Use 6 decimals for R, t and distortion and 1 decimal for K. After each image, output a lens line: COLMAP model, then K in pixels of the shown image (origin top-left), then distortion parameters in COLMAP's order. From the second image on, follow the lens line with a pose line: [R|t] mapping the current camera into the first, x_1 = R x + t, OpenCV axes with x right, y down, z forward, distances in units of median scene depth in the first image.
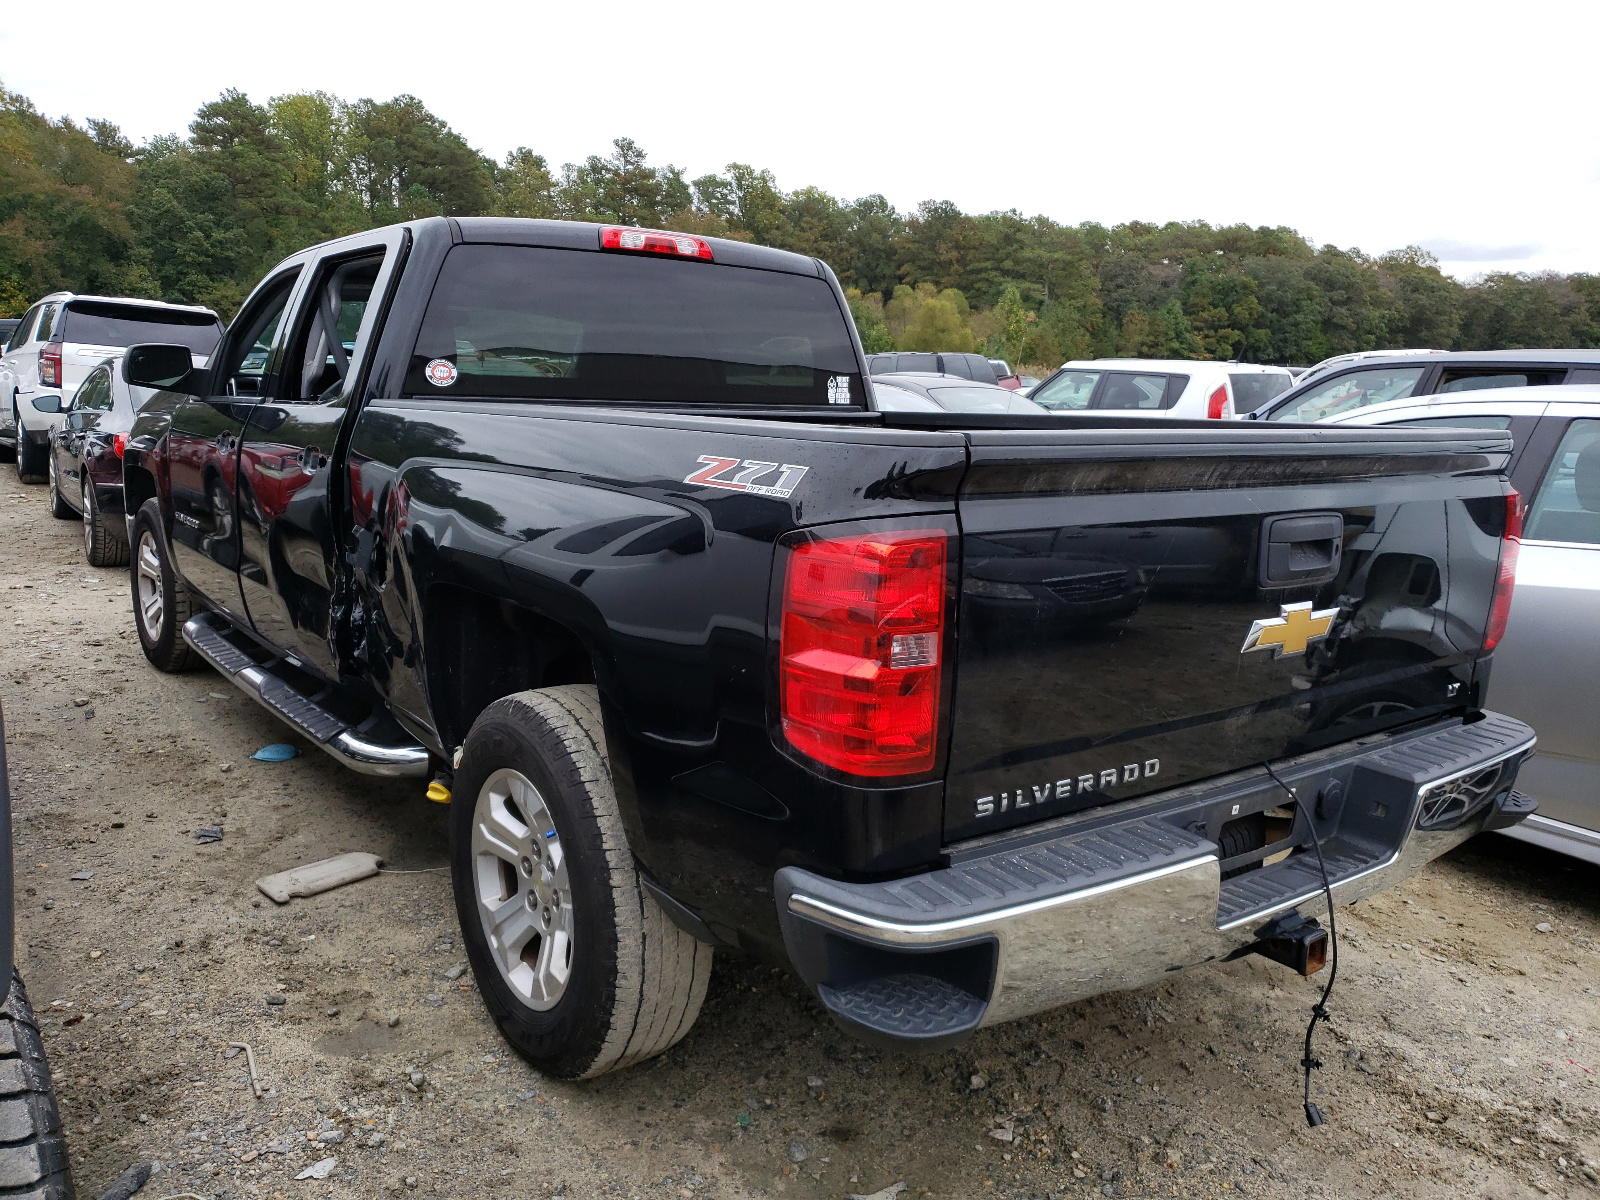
lens RADIAL K [[1242.5, 0, 786.4], [0, 1242.5, 609.5], [0, 0, 1]] dist [0.006680, 0.009294]
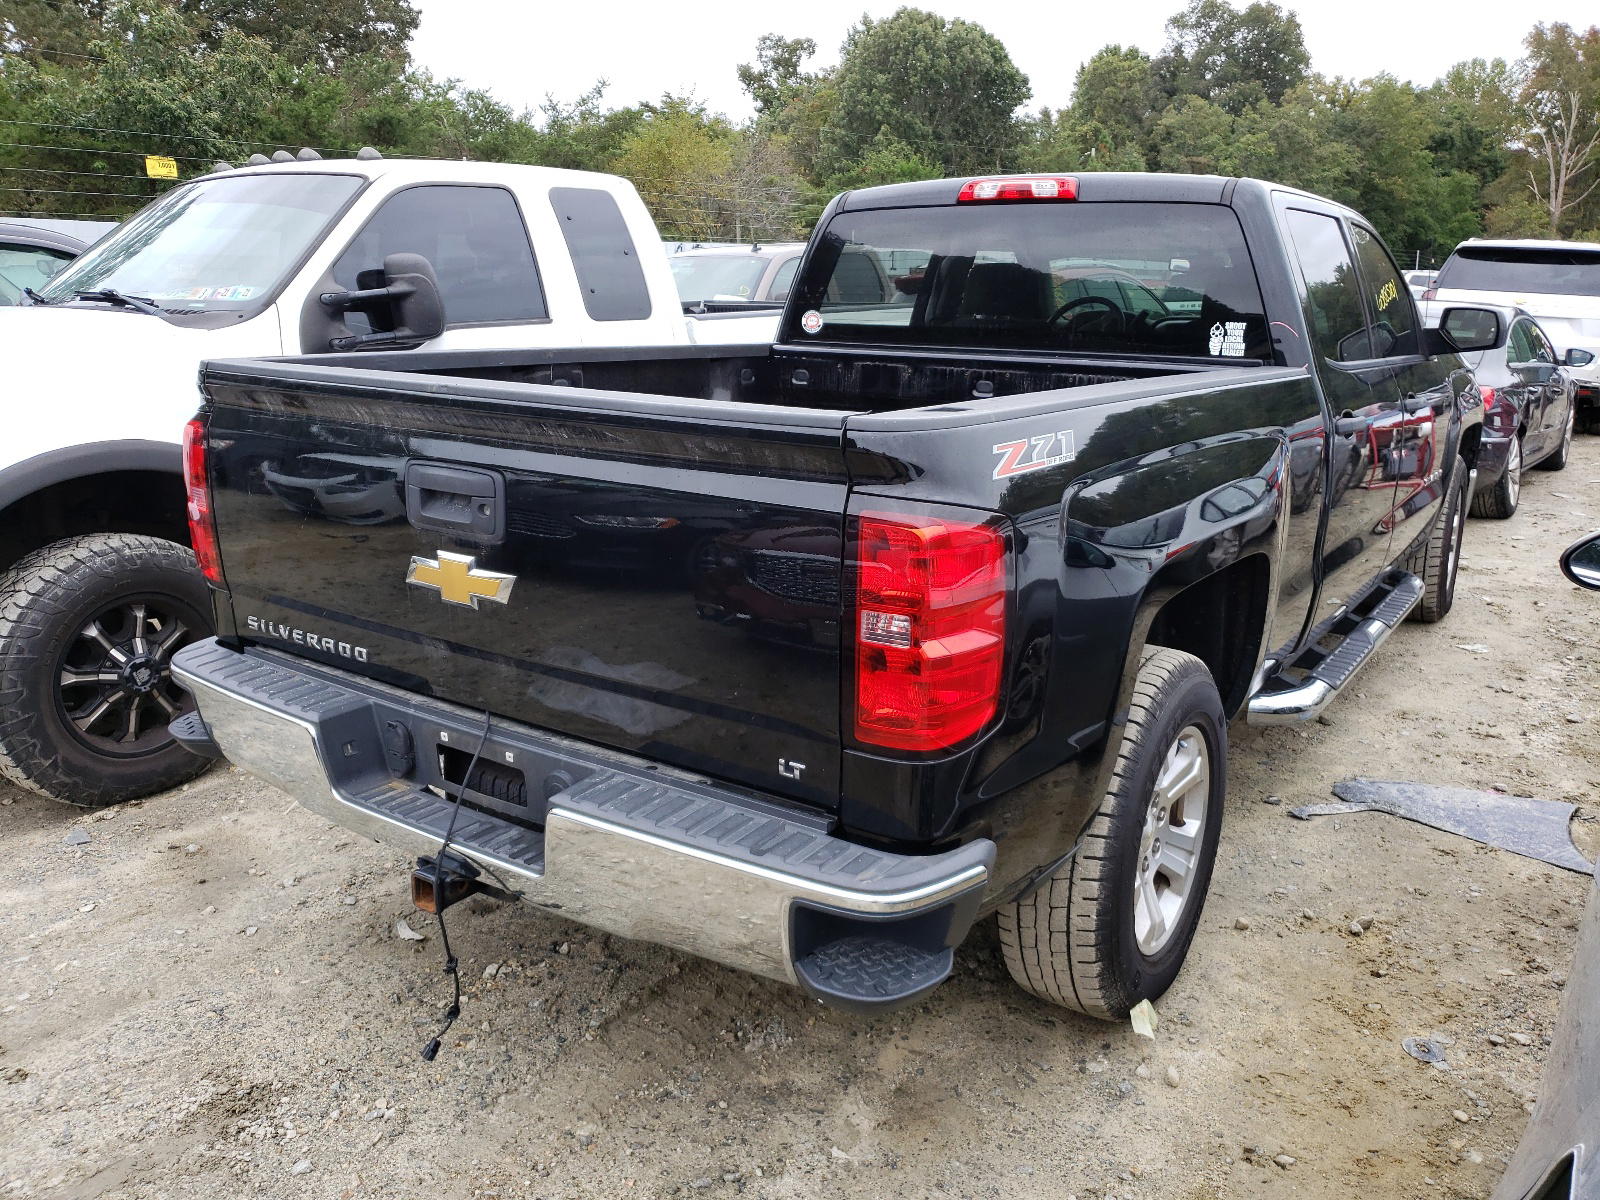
lens RADIAL K [[1242.5, 0, 792.9], [0, 1242.5, 595.2], [0, 0, 1]] dist [0.006680, 0.009294]
pose [[0.311602, 0.200840, -0.928745, 1.314336], [-0.169274, 0.973506, 0.153727, -0.158484], [0.935014, 0.109311, 0.337343, 0.839469]]
